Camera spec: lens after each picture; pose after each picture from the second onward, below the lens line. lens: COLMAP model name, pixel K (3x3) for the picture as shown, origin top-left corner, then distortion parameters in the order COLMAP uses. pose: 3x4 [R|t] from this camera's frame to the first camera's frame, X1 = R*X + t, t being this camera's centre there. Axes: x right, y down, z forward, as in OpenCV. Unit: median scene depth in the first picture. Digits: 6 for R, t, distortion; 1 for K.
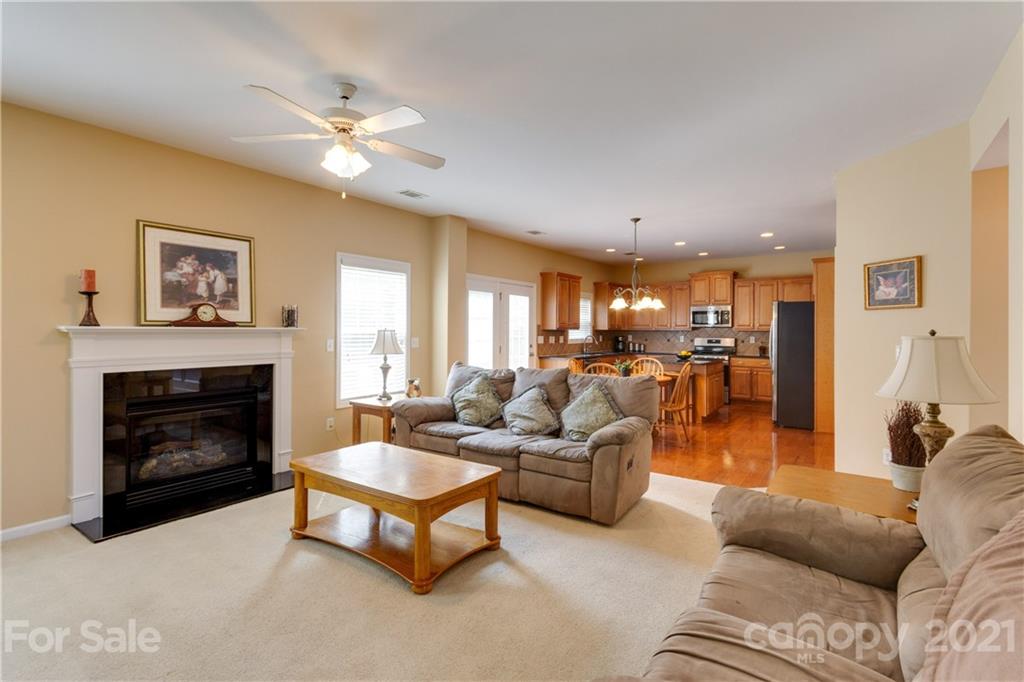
lens RADIAL K [[479.4, 0, 515.3], [0, 479.4, 324.8], [0, 0, 1]] dist [0.002382, 0.000289]
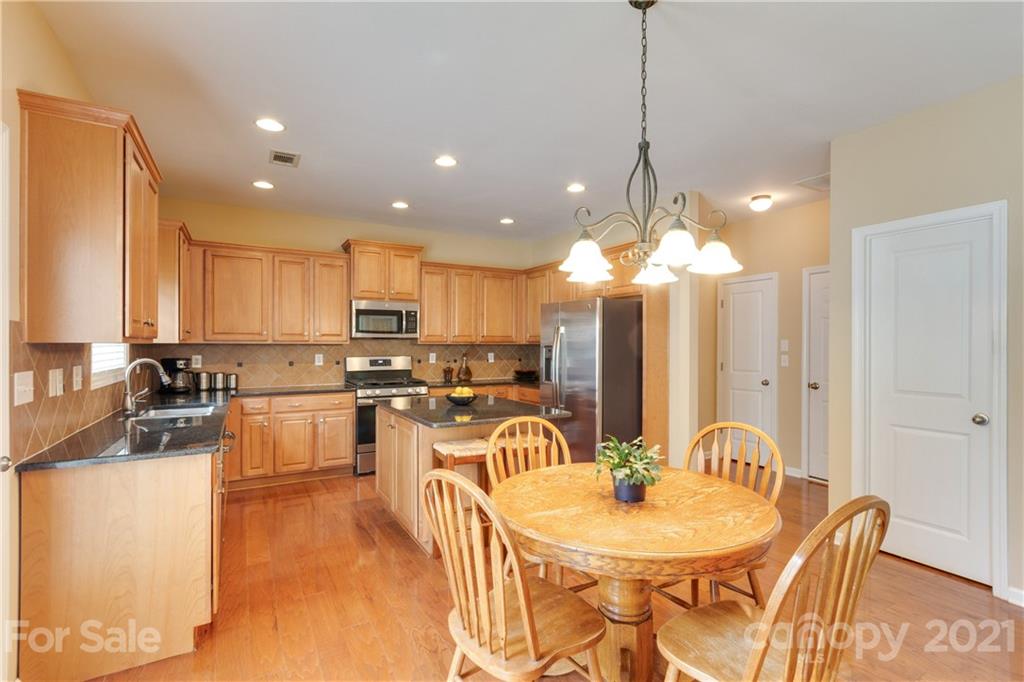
lens RADIAL K [[471.3, 0, 516.4], [0, 471.3, 343.4], [0, 0, 1]] dist [0.004341, 0.000704]
pose [[0.418772, -0.001306, 0.908090, -0.043765], [-0.008960, 0.999944, 0.005570, 0.006355], [-0.908047, -0.010469, 0.418737, 0.617077]]
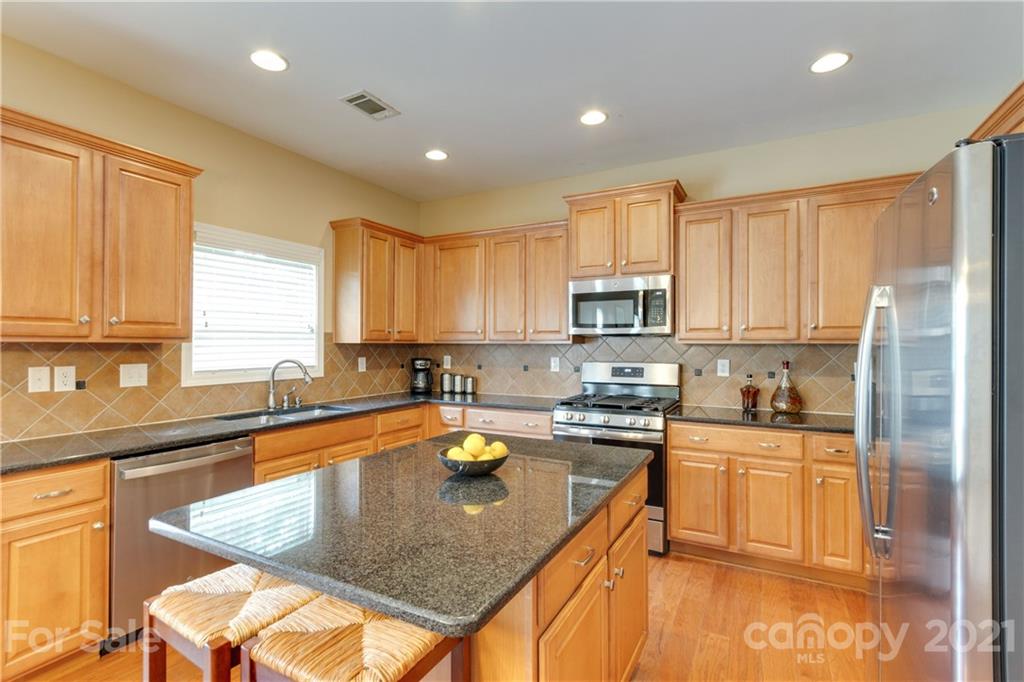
lens RADIAL K [[487.7, 0, 512.0], [0, 487.7, 341.0], [0, 0, 1]] dist [0.002045, 0.000245]
pose [[0.992755, -0.001789, 0.120139, 0.278526], [0.001428, 0.999994, 0.003097, 0.008211], [-0.120144, -0.002903, 0.992752, 0.629039]]
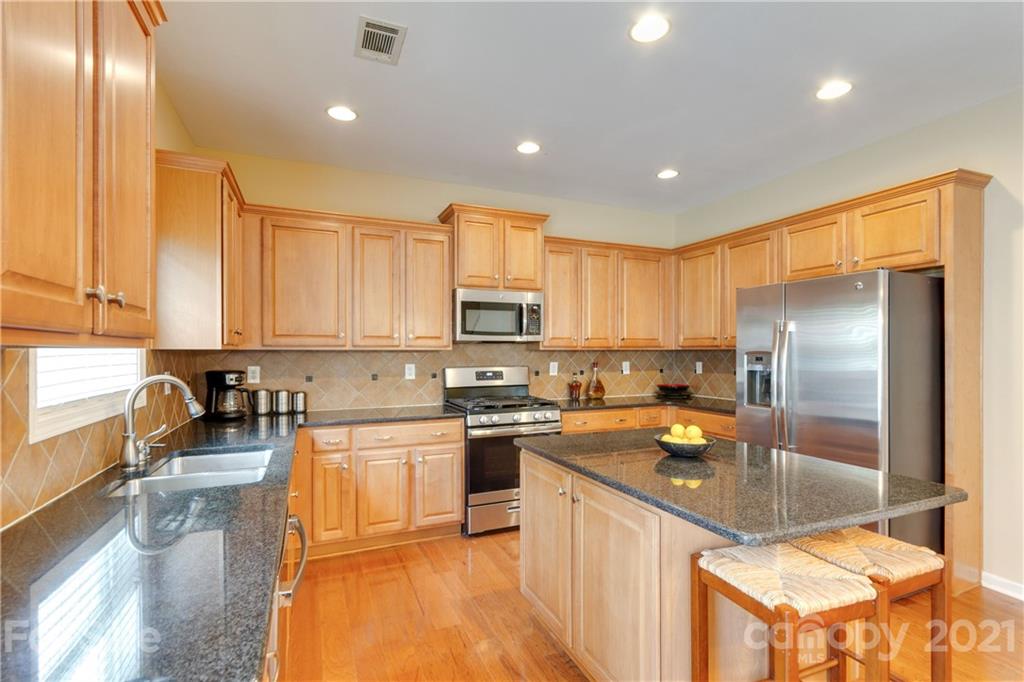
lens RADIAL K [[468.4, 0, 515.2], [0, 468.4, 350.2], [0, 0, 1]] dist [-0.002431, -0.000146]
pose [[0.516966, -0.003522, 0.855999, 0.065404], [-0.004507, 0.999966, 0.006837, 0.008986], [-0.855994, -0.007393, 0.516932, 0.776673]]
